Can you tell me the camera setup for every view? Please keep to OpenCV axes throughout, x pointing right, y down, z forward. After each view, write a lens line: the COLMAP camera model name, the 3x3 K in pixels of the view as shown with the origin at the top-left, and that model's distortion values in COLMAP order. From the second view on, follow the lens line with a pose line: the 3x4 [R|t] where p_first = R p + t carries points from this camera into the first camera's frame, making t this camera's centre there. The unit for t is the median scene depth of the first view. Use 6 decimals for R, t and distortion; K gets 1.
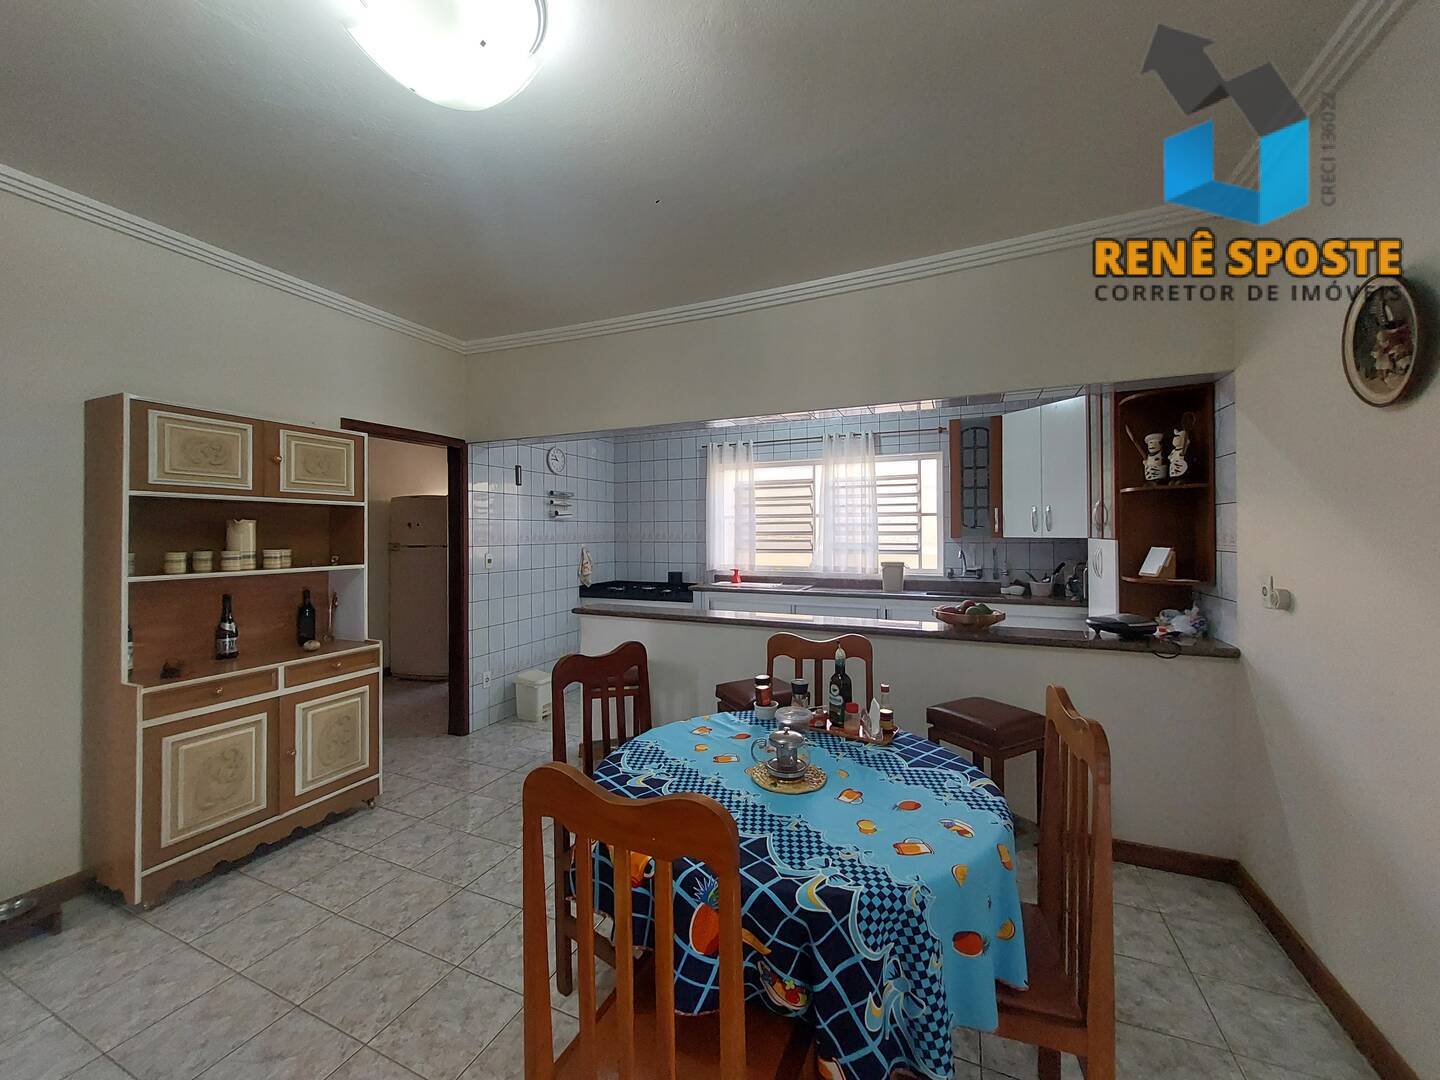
lens RADIAL K [[564.3, 0, 722.4], [0, 564.3, 531.2], [0, 0, 1]] dist [-0.003649, -0.000532]
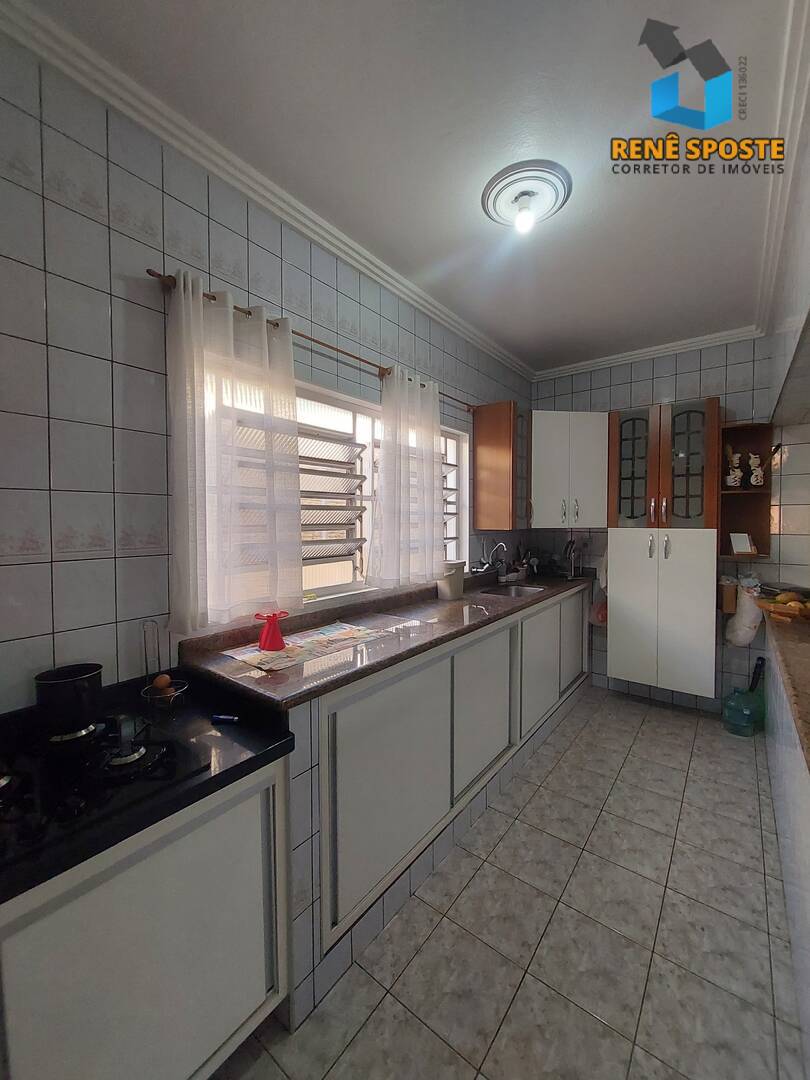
lens RADIAL K [[423.3, 0, 408.5], [0, 423.3, 536.2], [0, 0, 1]] dist [-0.003649, -0.000532]
pose [[0.226996, -0.031427, 0.973389, -0.373444], [0.005937, 0.999505, 0.030886, 0.000231], [-0.973878, -0.001232, 0.227070, 1.190324]]
